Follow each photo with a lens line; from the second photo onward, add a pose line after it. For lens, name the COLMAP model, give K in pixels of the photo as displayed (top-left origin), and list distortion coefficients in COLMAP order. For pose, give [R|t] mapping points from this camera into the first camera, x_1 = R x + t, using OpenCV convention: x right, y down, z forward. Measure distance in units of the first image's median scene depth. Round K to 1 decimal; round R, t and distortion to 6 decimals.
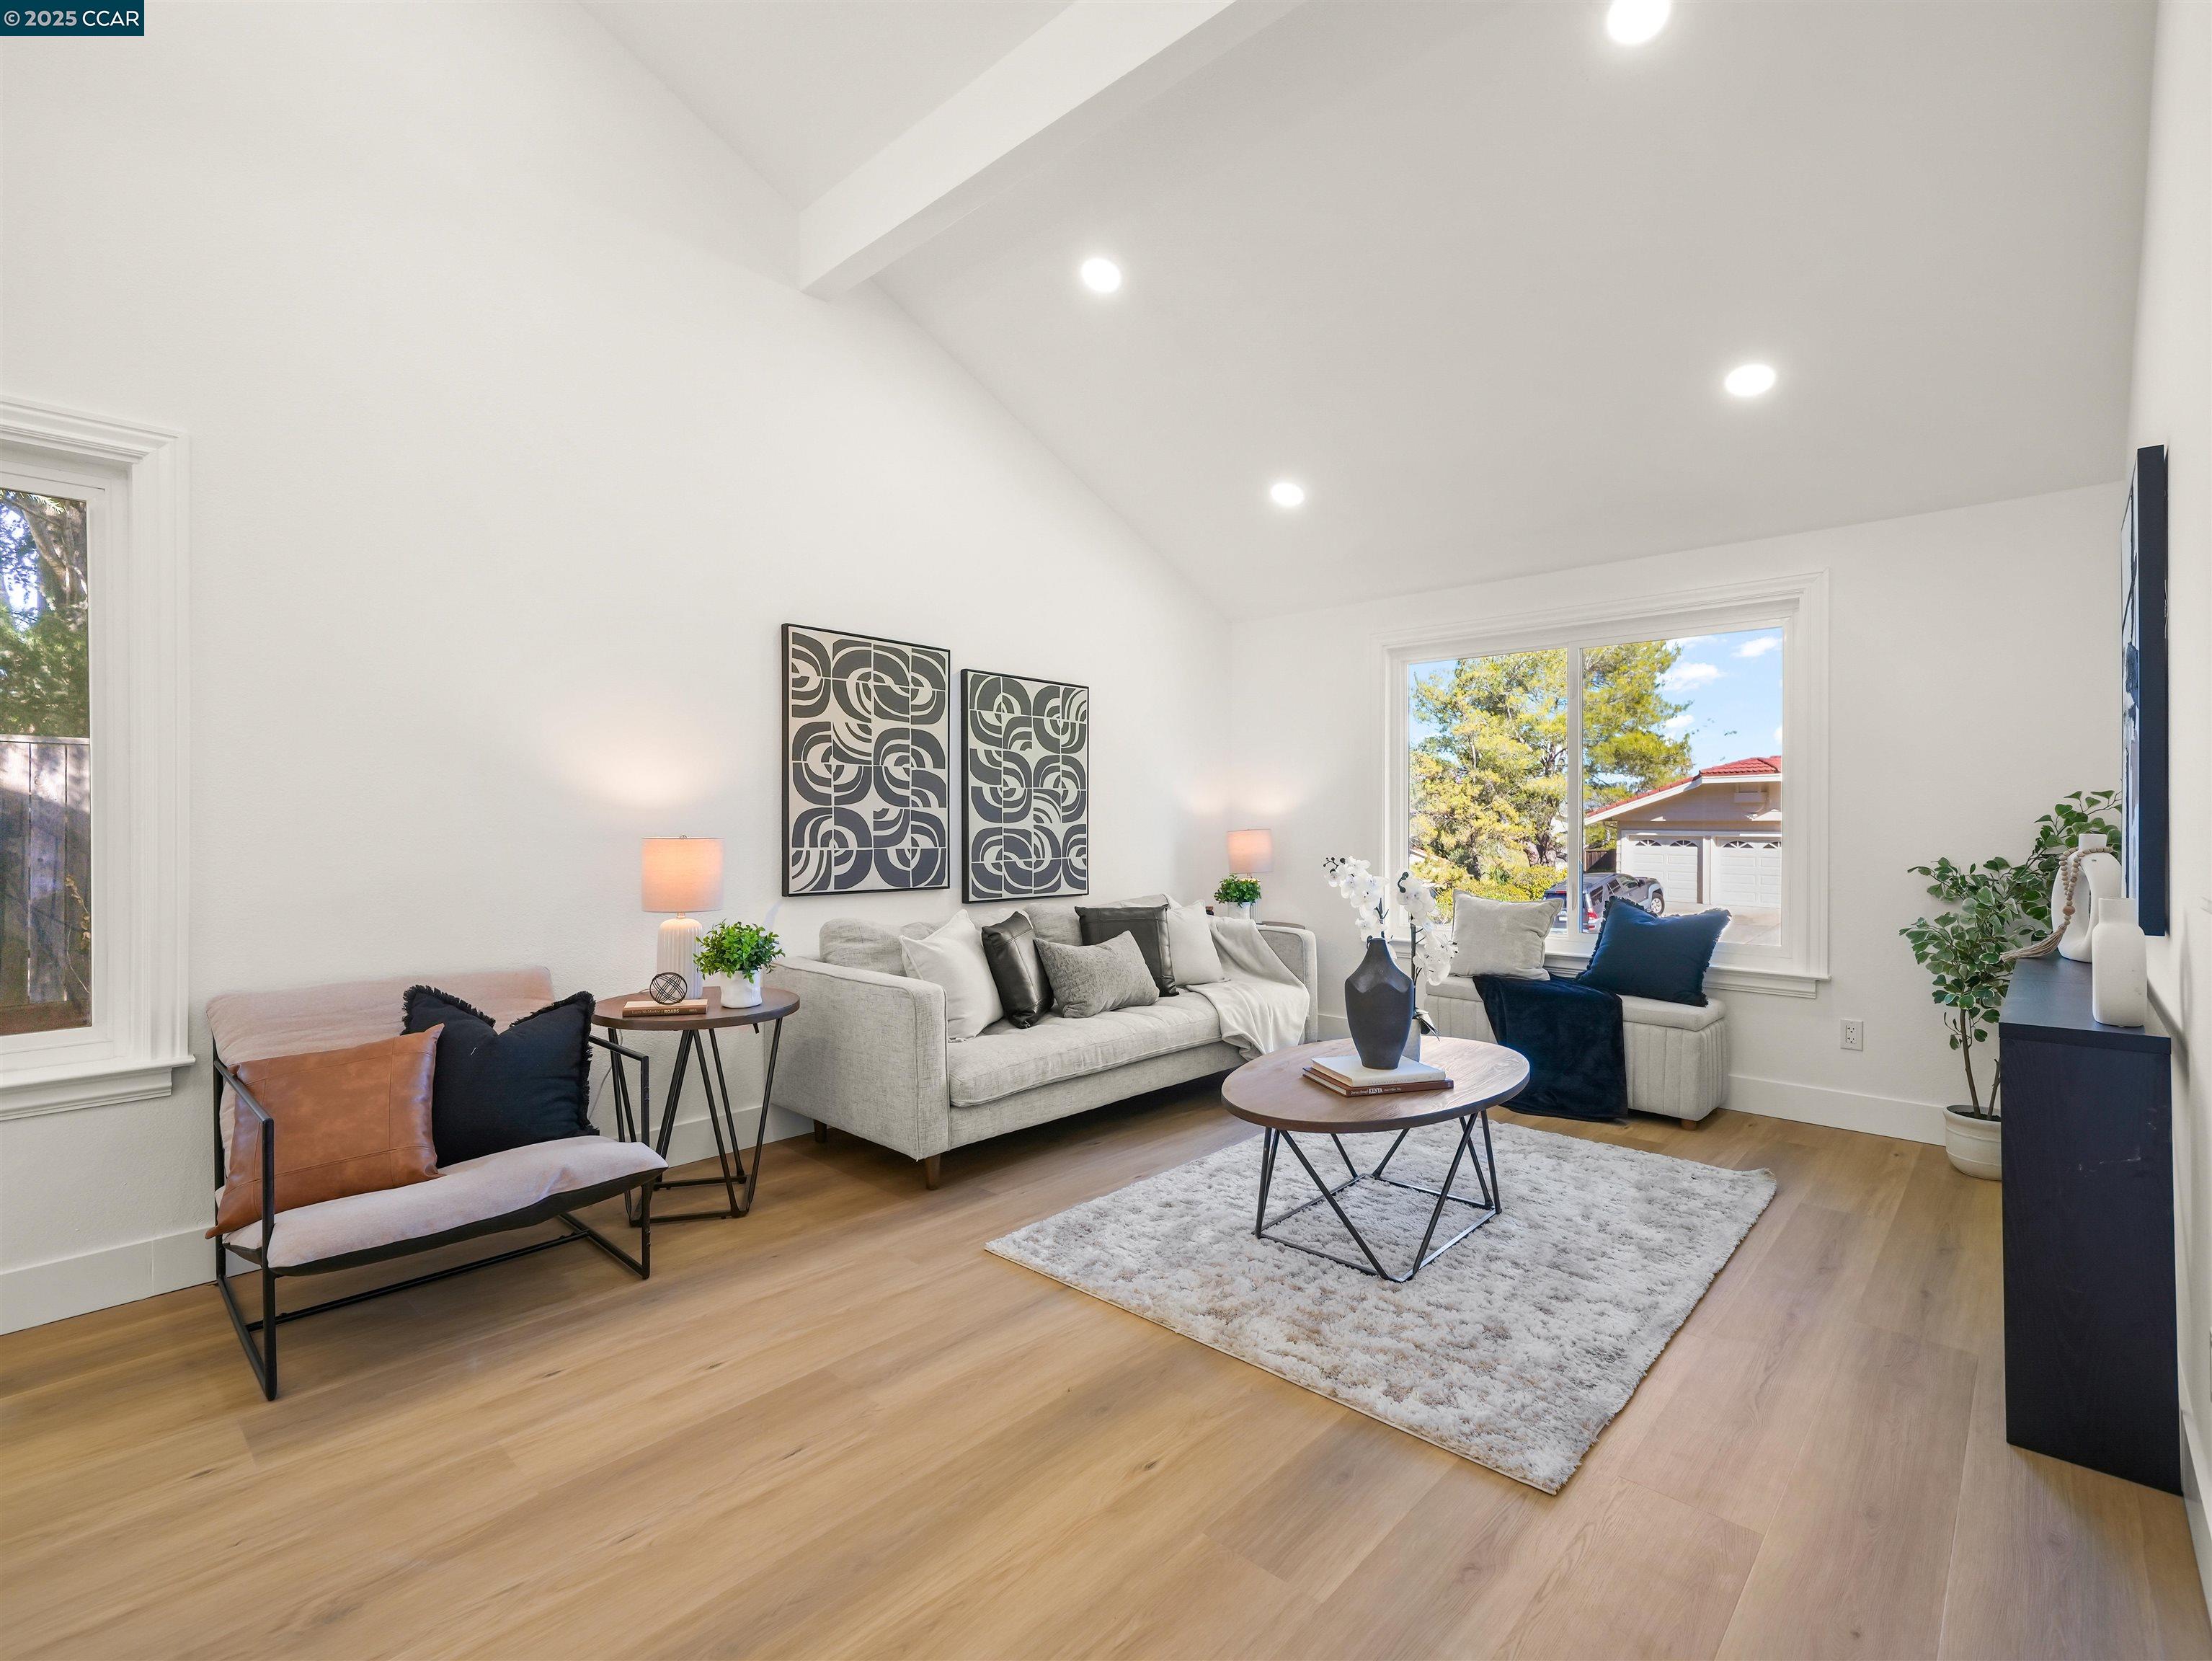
lens RADIAL K [[954.9, 0, 1117.7], [0, 954.9, 864.5], [0, 0, 1]] dist [-0.010171, 0.002305]
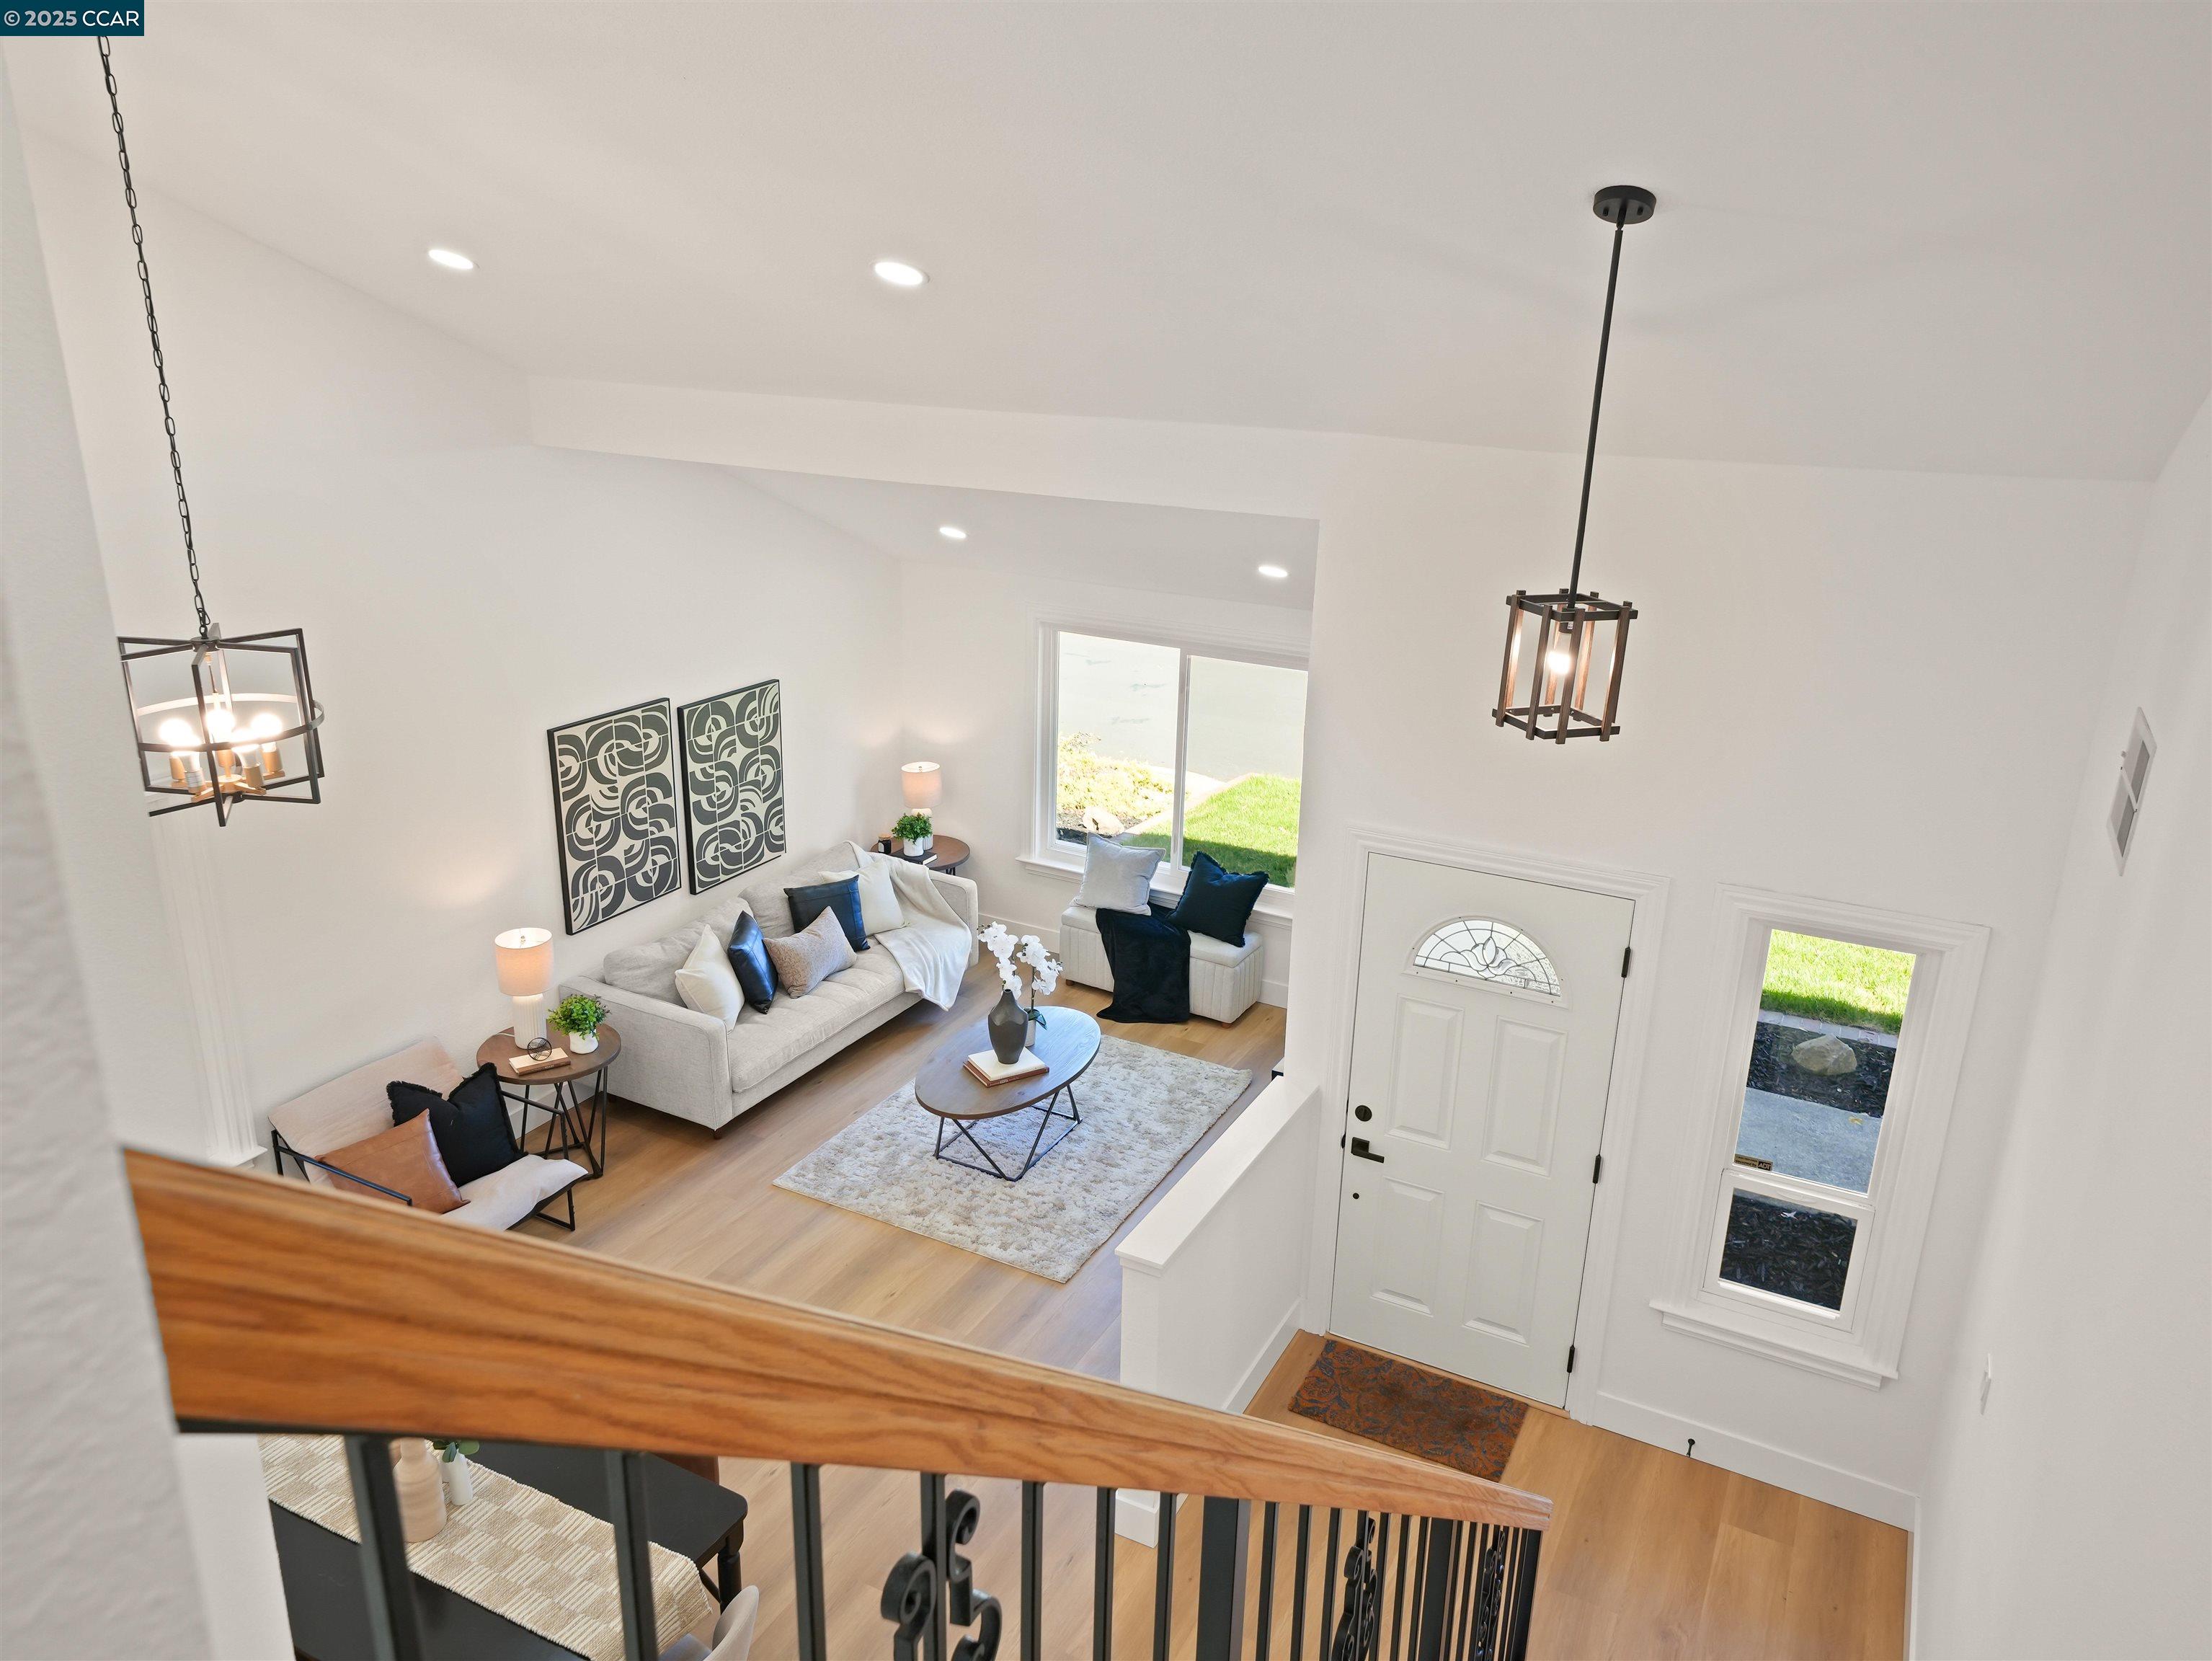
lens RADIAL K [[1490.3, 0, 1103.4], [0, 1490.3, 821.9], [0, 0, 1]] dist [-0.008030, -0.002411]
pose [[0.963953, -0.056983, 0.259898, -0.161392], [-0.027671, 0.950032, 0.310925, -0.736352], [-0.264628, -0.306909, 0.914209, -0.959596]]
